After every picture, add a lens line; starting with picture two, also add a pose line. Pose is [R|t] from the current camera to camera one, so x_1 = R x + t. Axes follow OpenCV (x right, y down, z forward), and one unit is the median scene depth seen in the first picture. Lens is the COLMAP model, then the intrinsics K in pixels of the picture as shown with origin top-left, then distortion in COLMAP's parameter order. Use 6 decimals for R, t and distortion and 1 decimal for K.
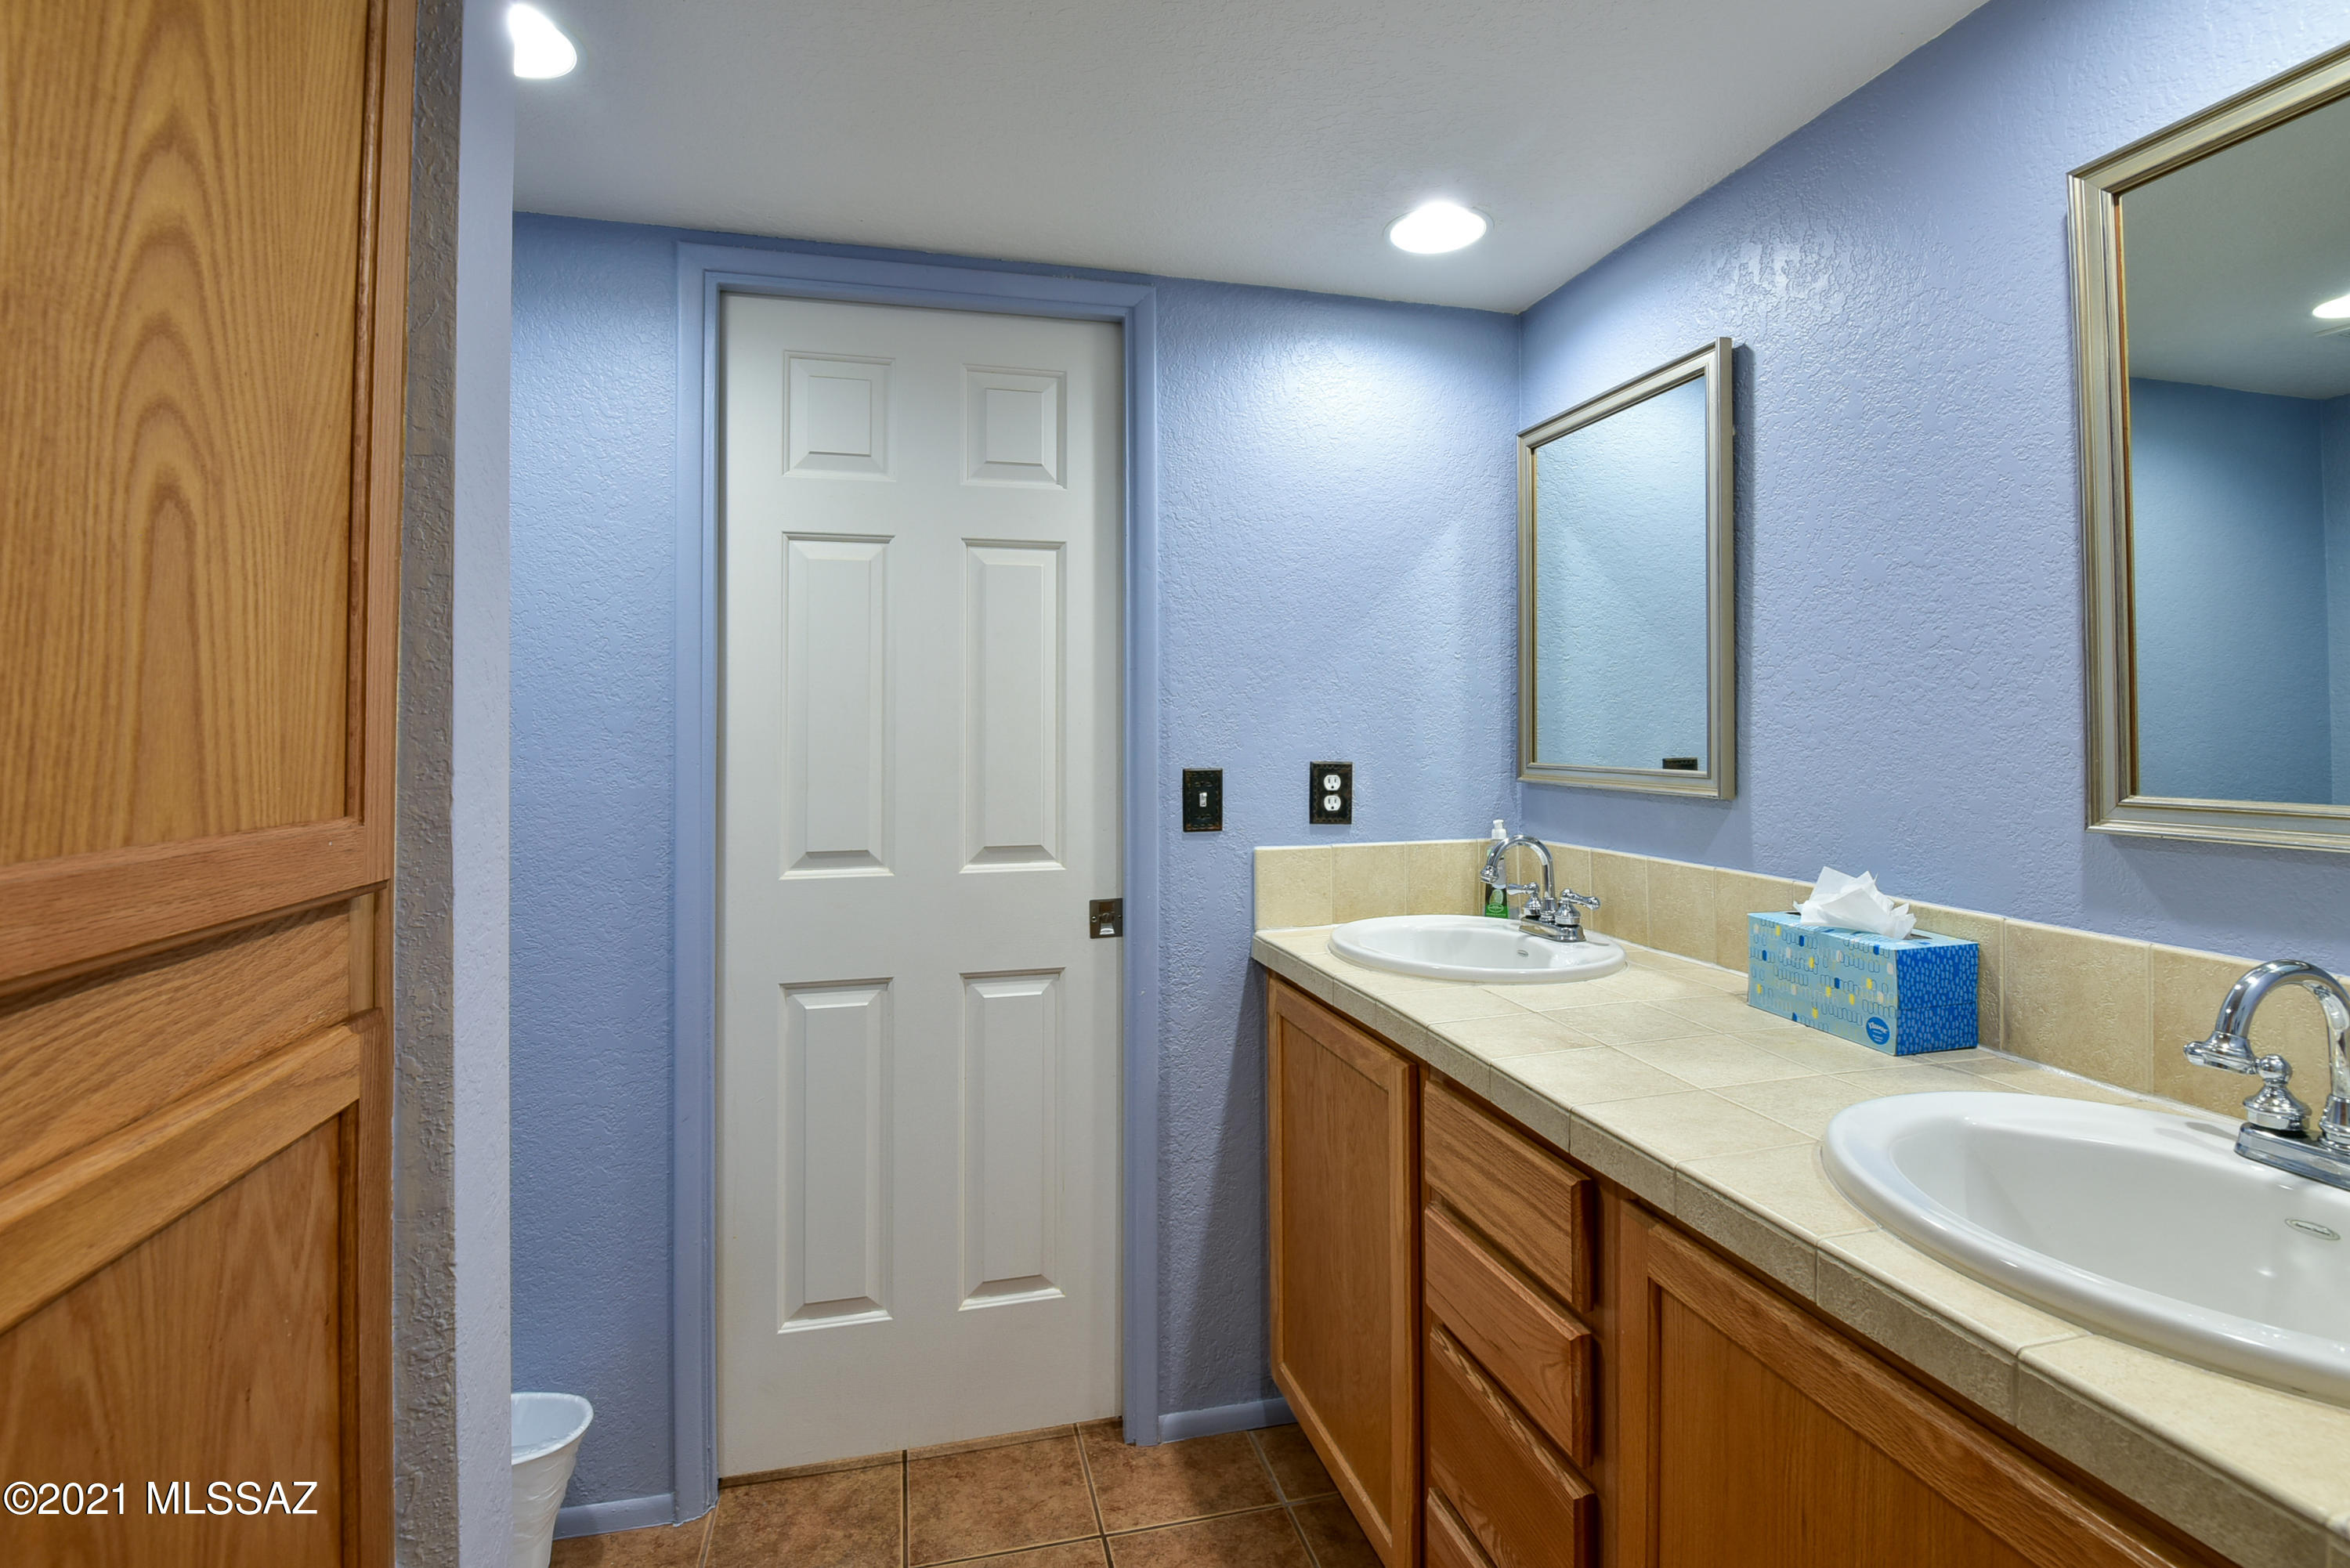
lens RADIAL K [[1078.8, 0, 1170.6], [0, 1078.8, 732.1], [0, 0, 1]] dist [0.000183, 0.000106]
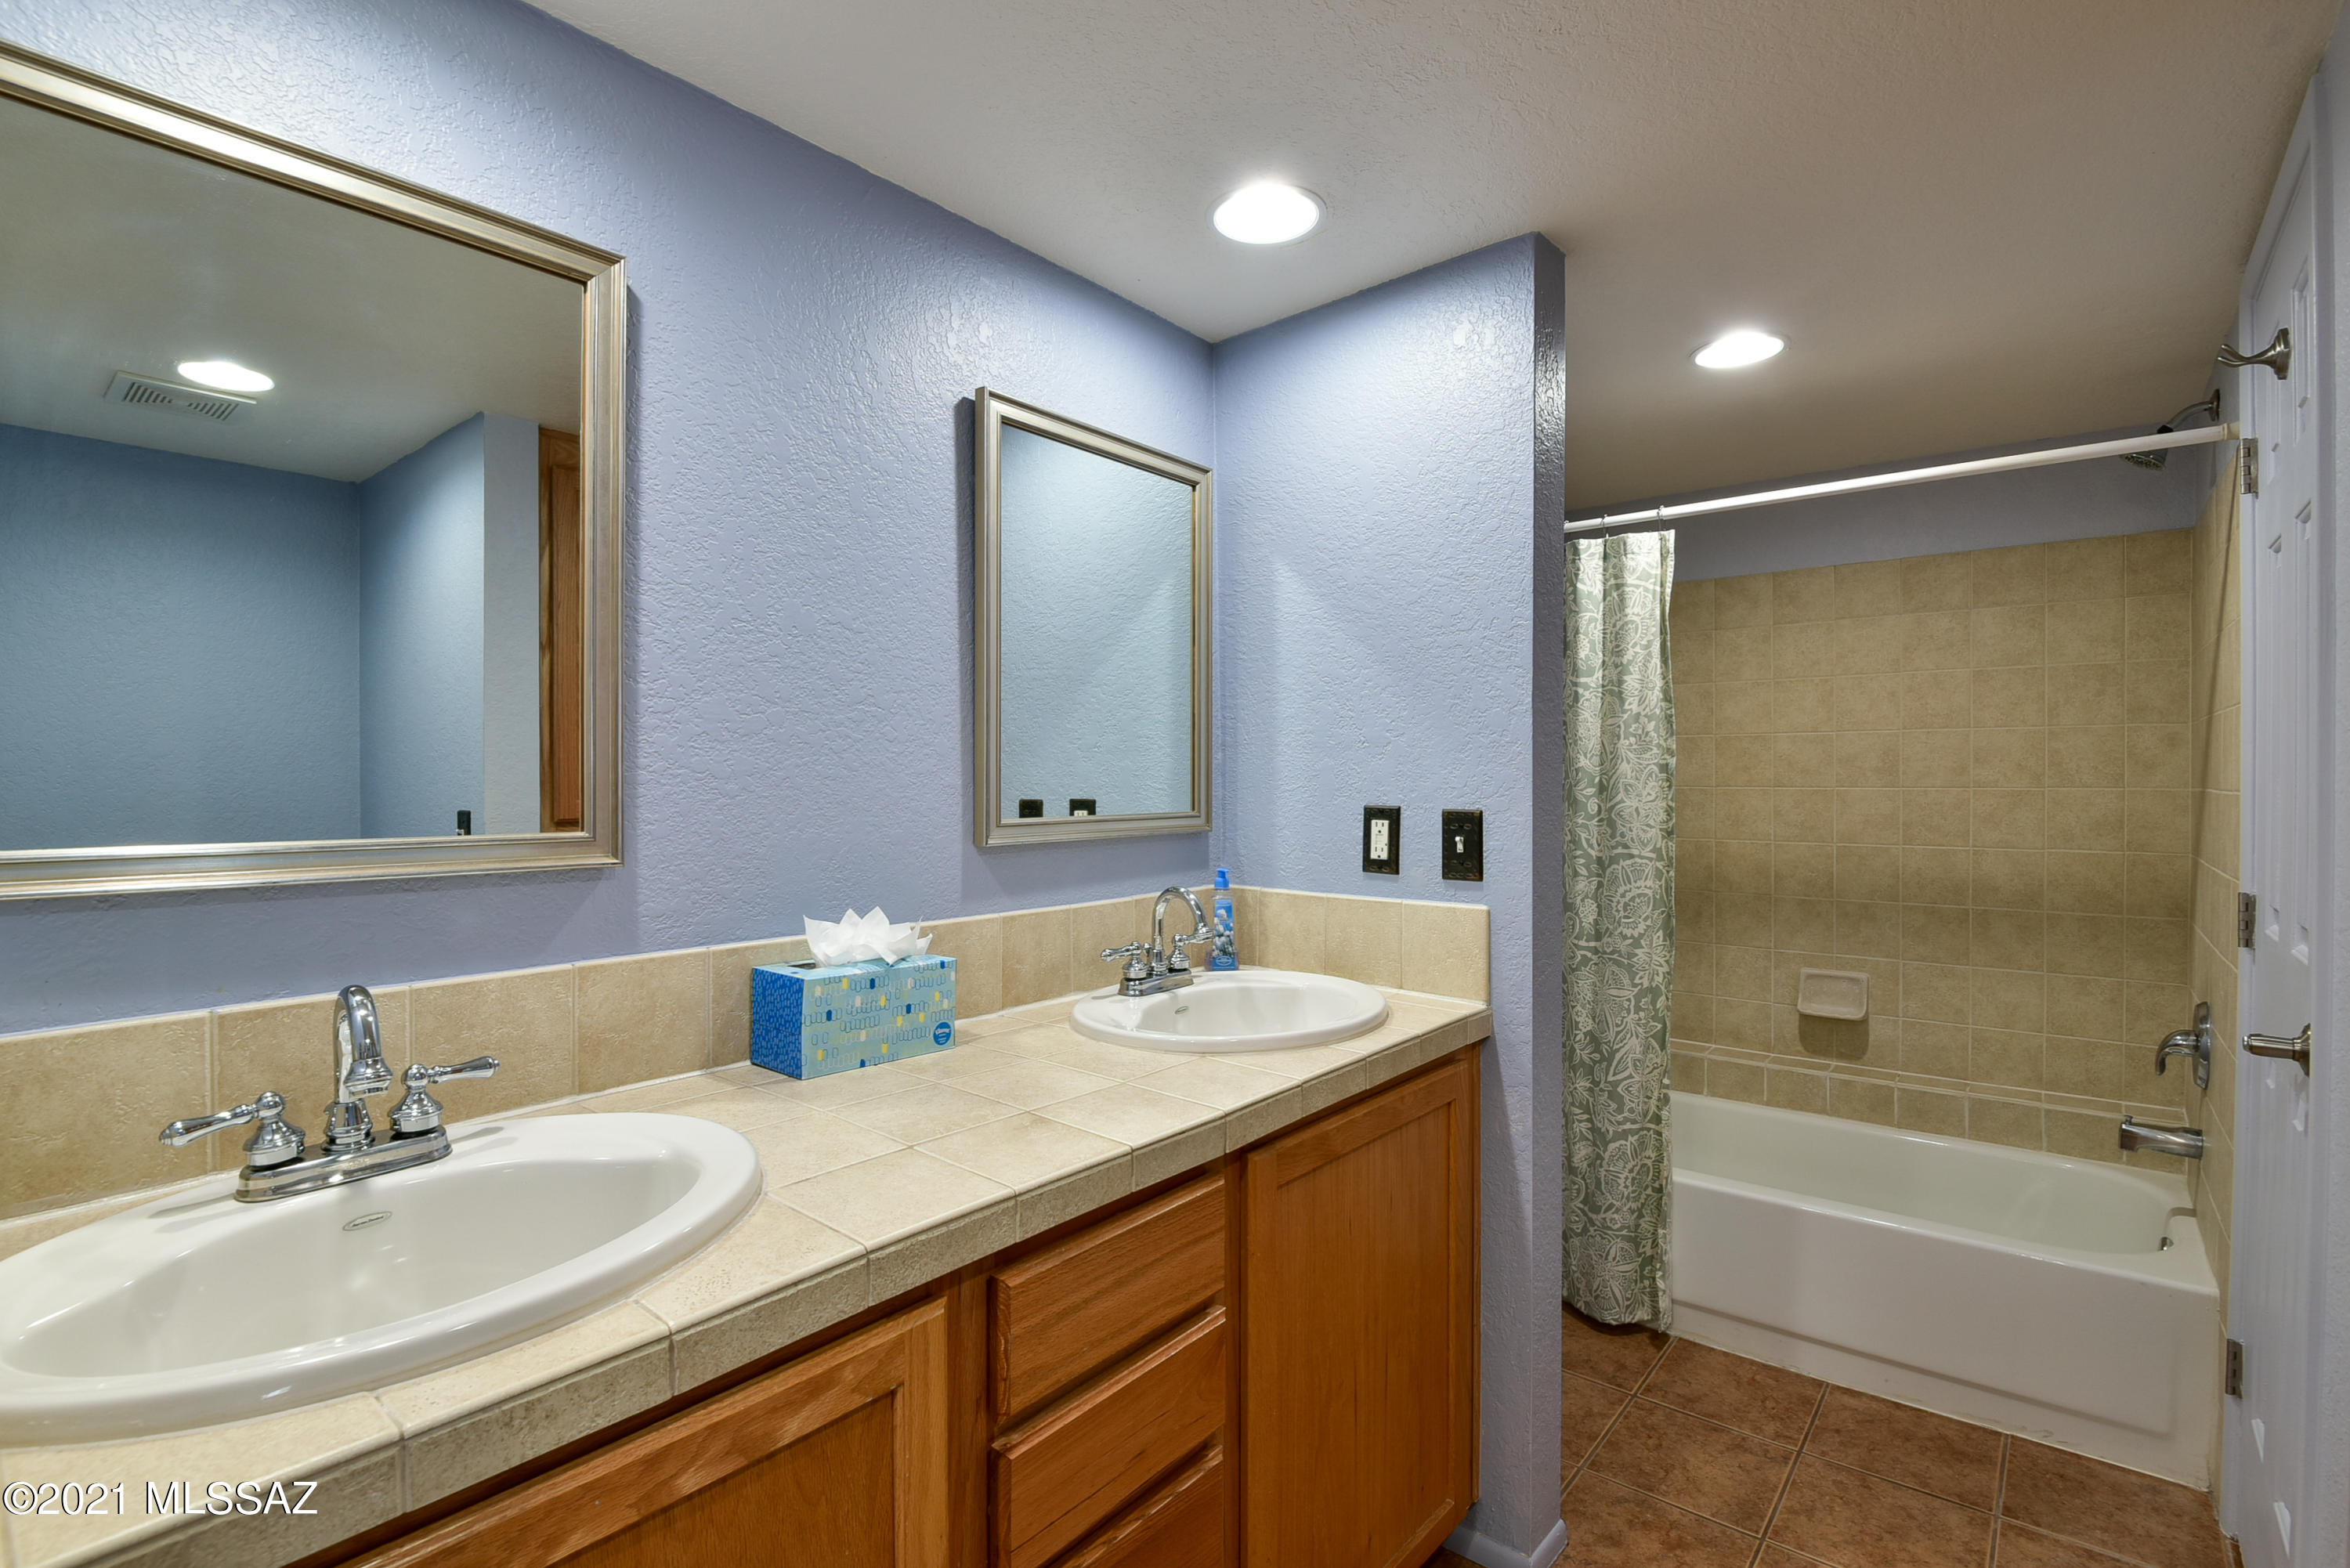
lens RADIAL K [[1106.6, 0, 1175.0], [0, 1106.6, 784.0], [0, 0, 1]] dist [-0.010297, -0.000164]
pose [[-0.594189, -0.001948, 0.804323, -0.445609], [0.001487, 0.999993, 0.003521, 0.003119], [-0.804324, 0.003288, -0.594181, 1.477801]]
